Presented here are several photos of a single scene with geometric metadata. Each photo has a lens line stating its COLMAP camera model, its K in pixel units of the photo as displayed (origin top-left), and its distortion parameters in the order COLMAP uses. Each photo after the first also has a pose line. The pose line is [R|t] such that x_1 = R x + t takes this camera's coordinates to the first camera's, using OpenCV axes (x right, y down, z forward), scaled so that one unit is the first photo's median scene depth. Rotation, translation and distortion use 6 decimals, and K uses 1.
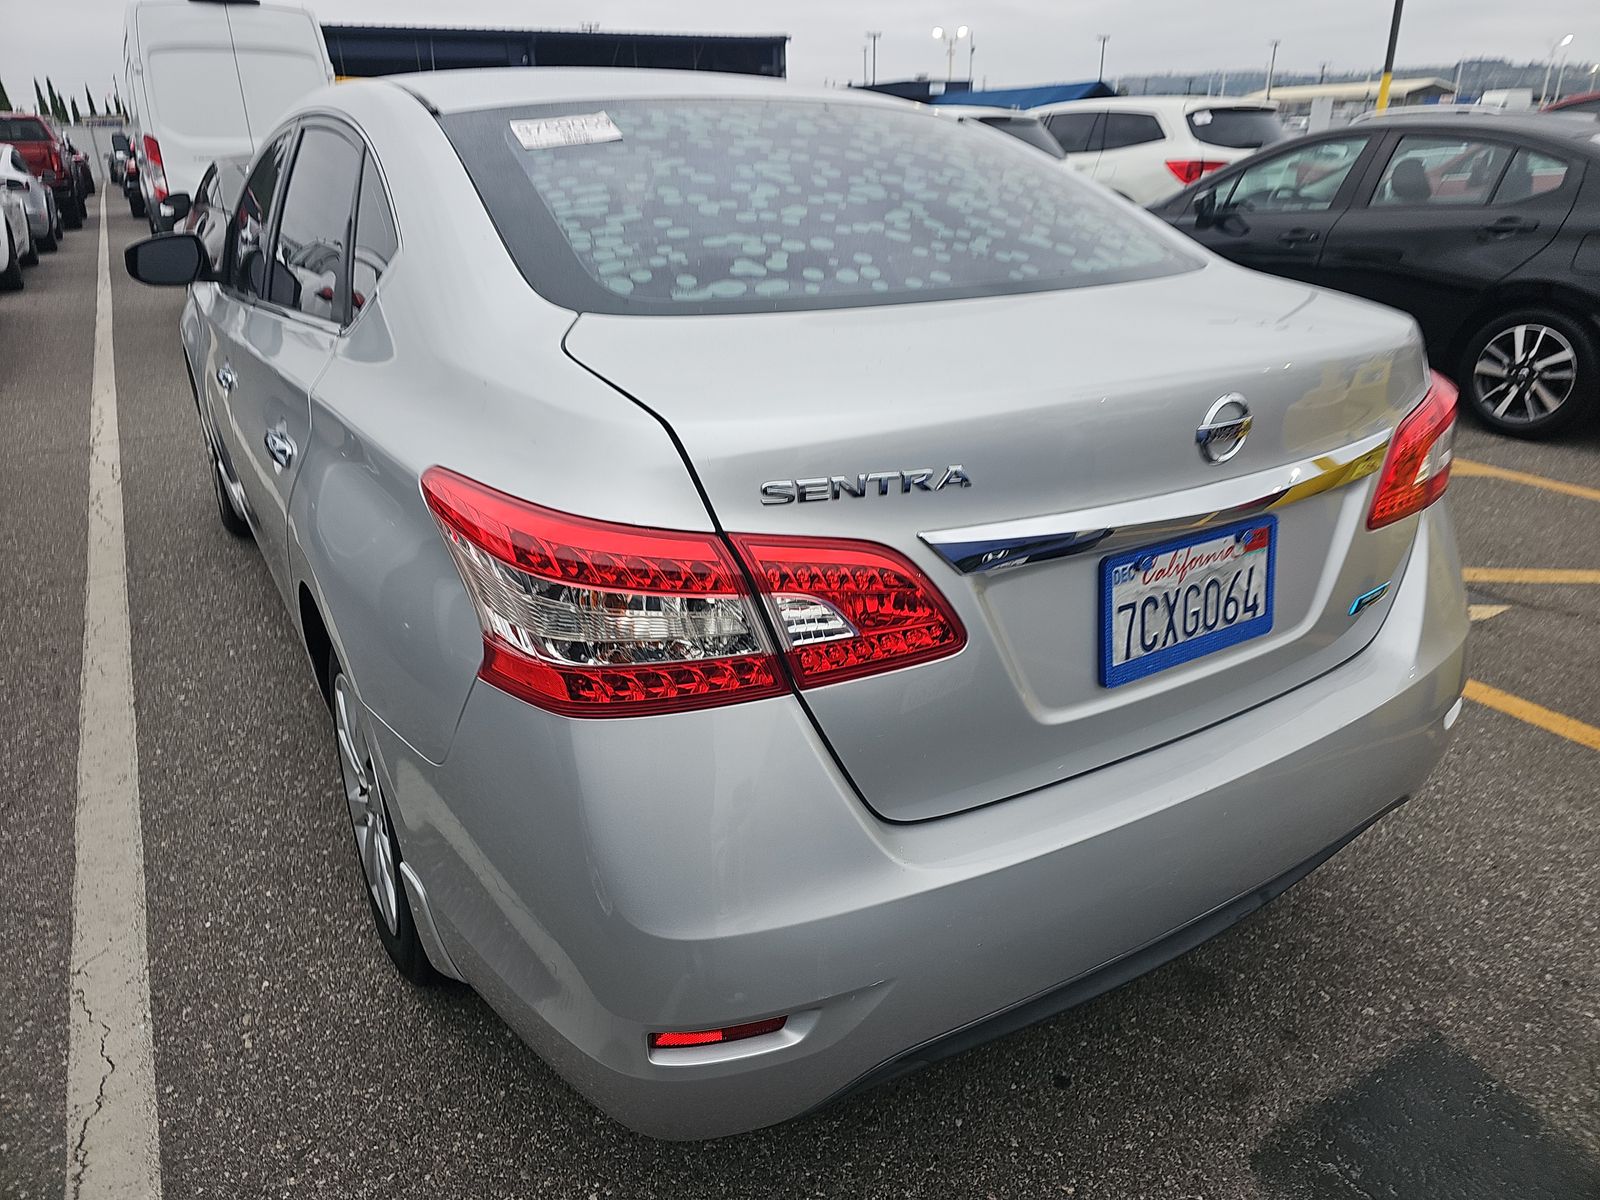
lens RADIAL K [[1066.8, 0, 807.3], [0, 1066.8, 590.4], [0, 0, 1]] dist [0.036258, -0.034449]
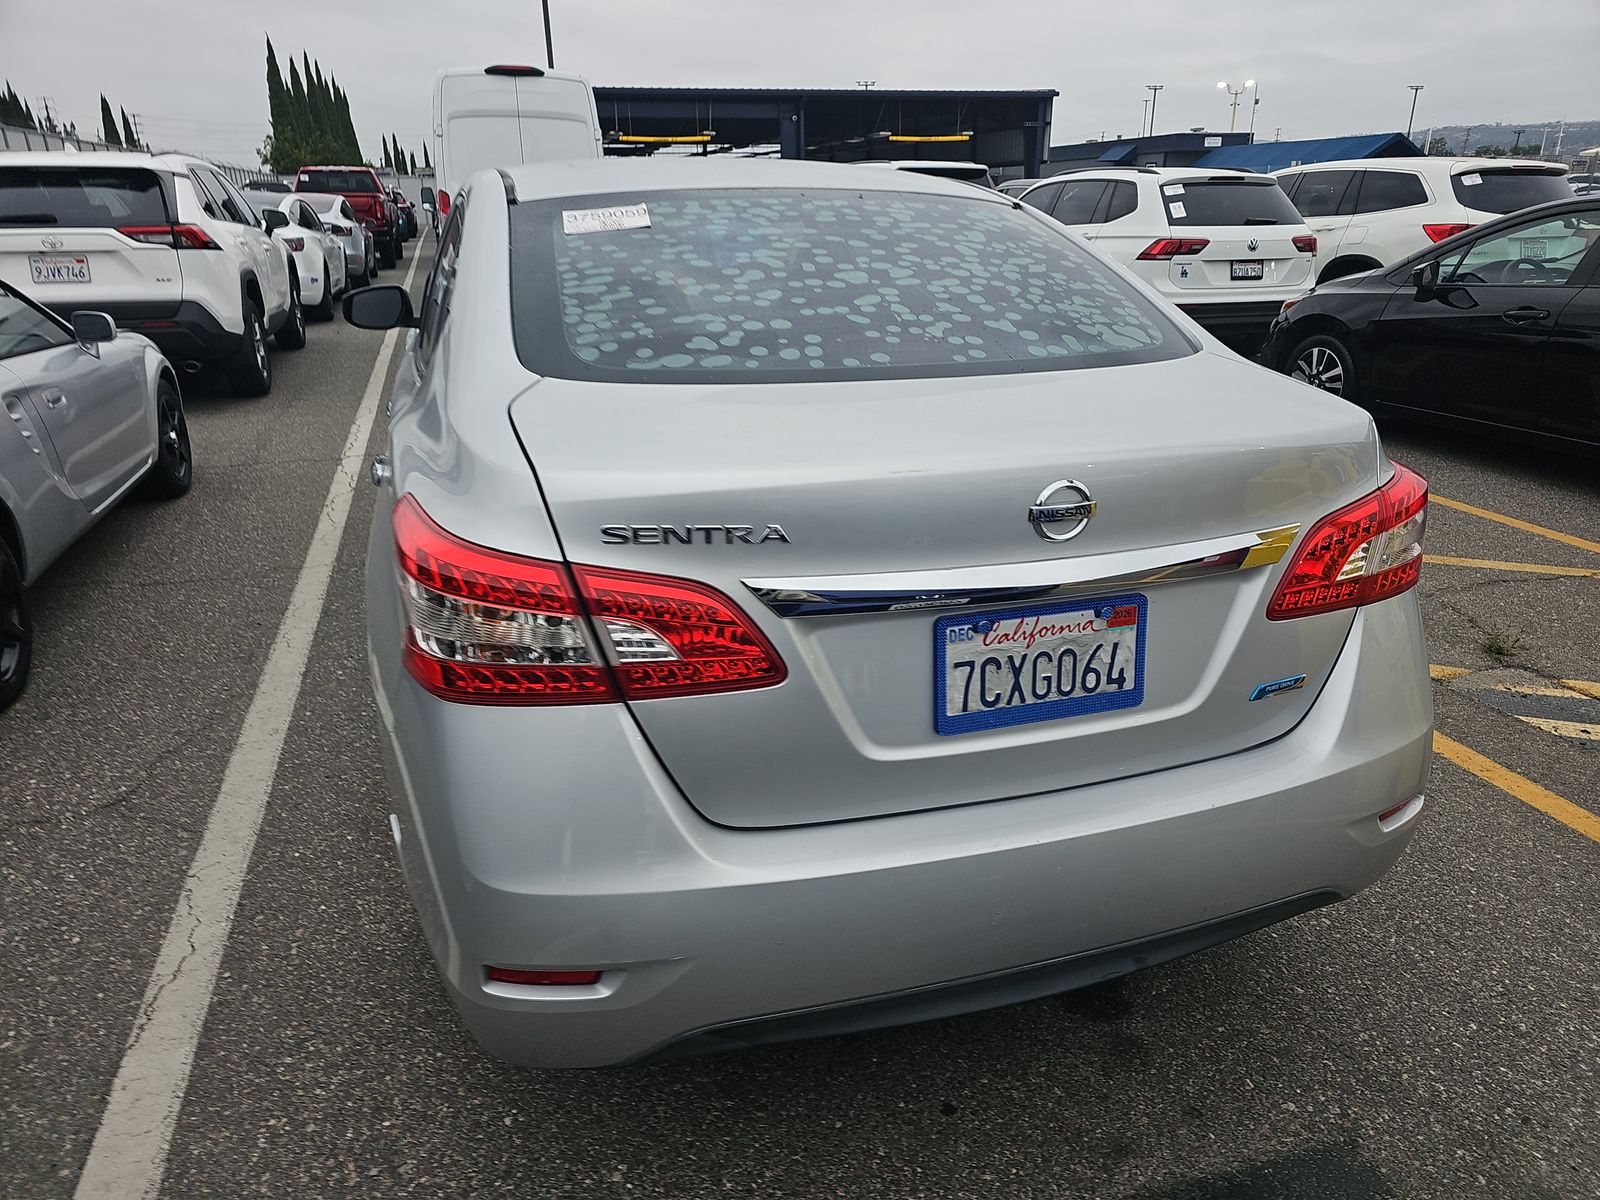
lens RADIAL K [[1066.8, 0, 806.6], [0, 1066.8, 610.8], [0, 0, 1]] dist [0.036258, -0.034449]
pose [[0.971547, 0.093793, -0.217483, 0.296957], [-0.099038, 0.994994, -0.013318, -0.006828], [0.215146, 0.034478, 0.975973, -0.089900]]
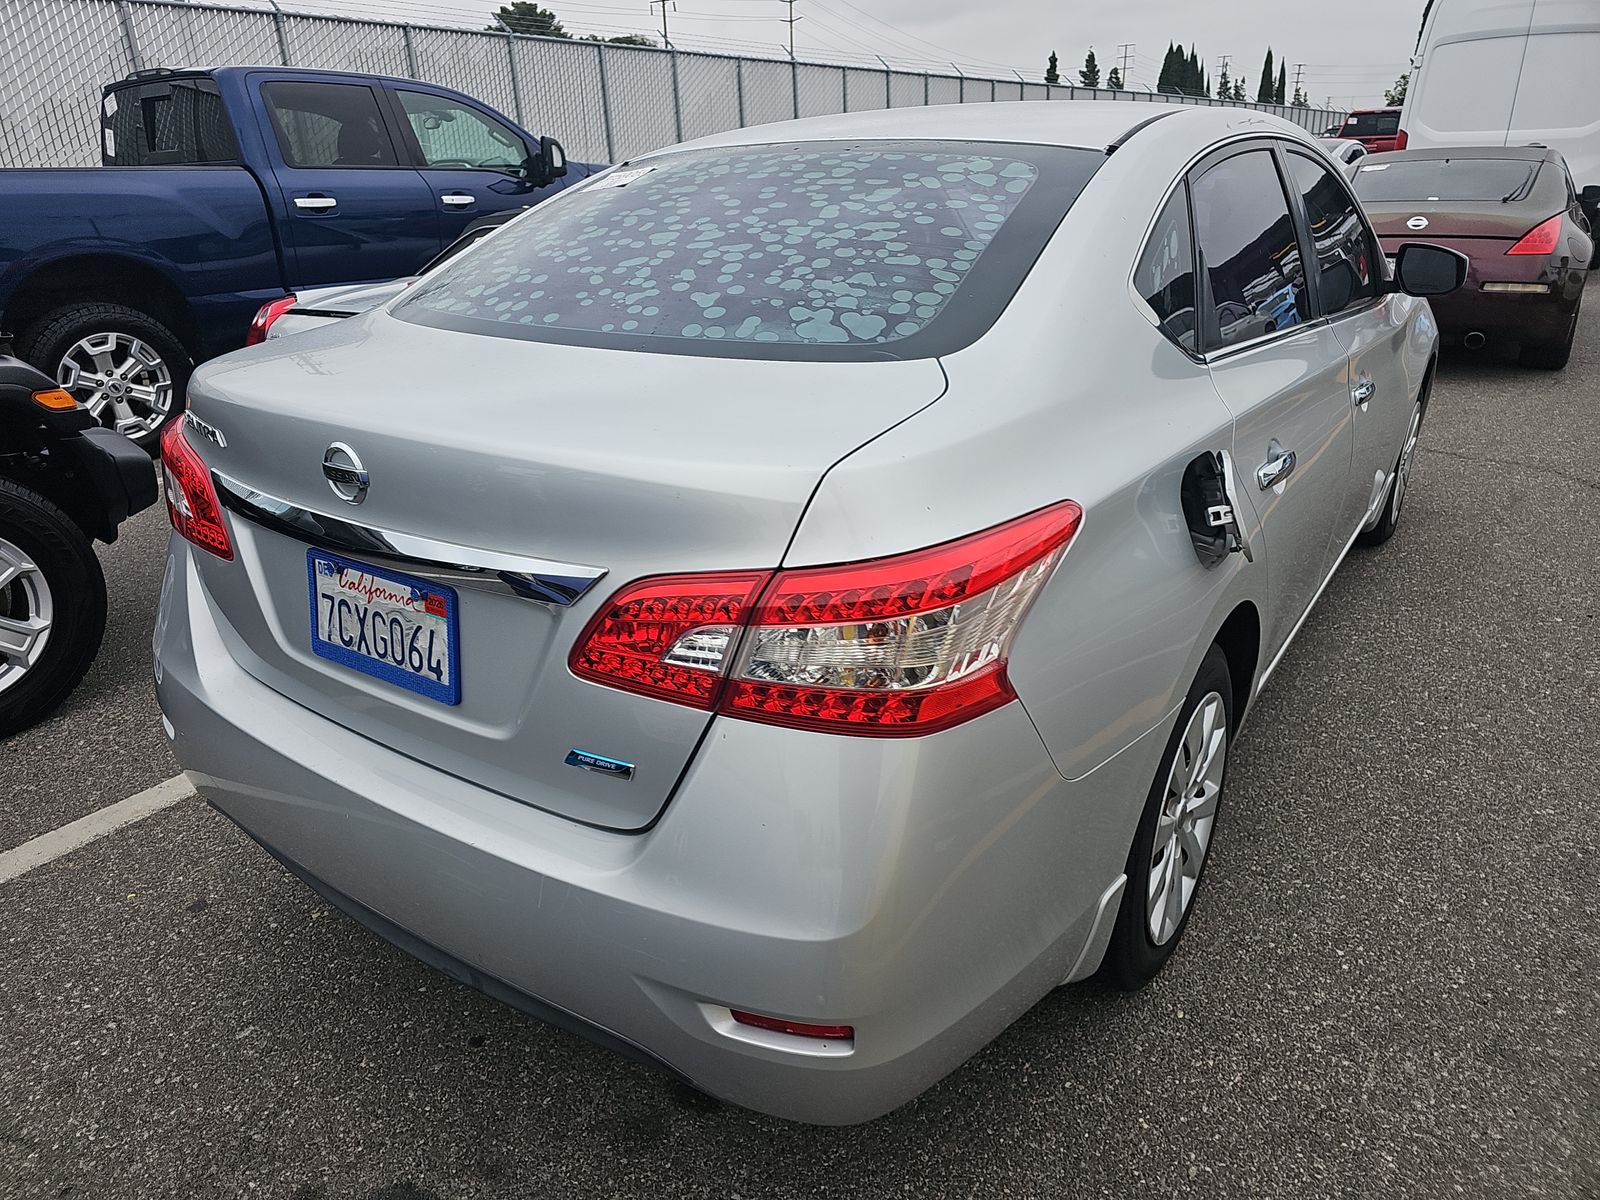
lens RADIAL K [[1066.8, 0, 803.2], [0, 1066.8, 597.6], [0, 0, 1]] dist [0.036258, -0.034449]
pose [[0.379515, 0.337980, -0.861242, 1.216890], [-0.324524, 0.920371, 0.218179, -0.331839], [0.866402, 0.196691, 0.458977, 0.719586]]
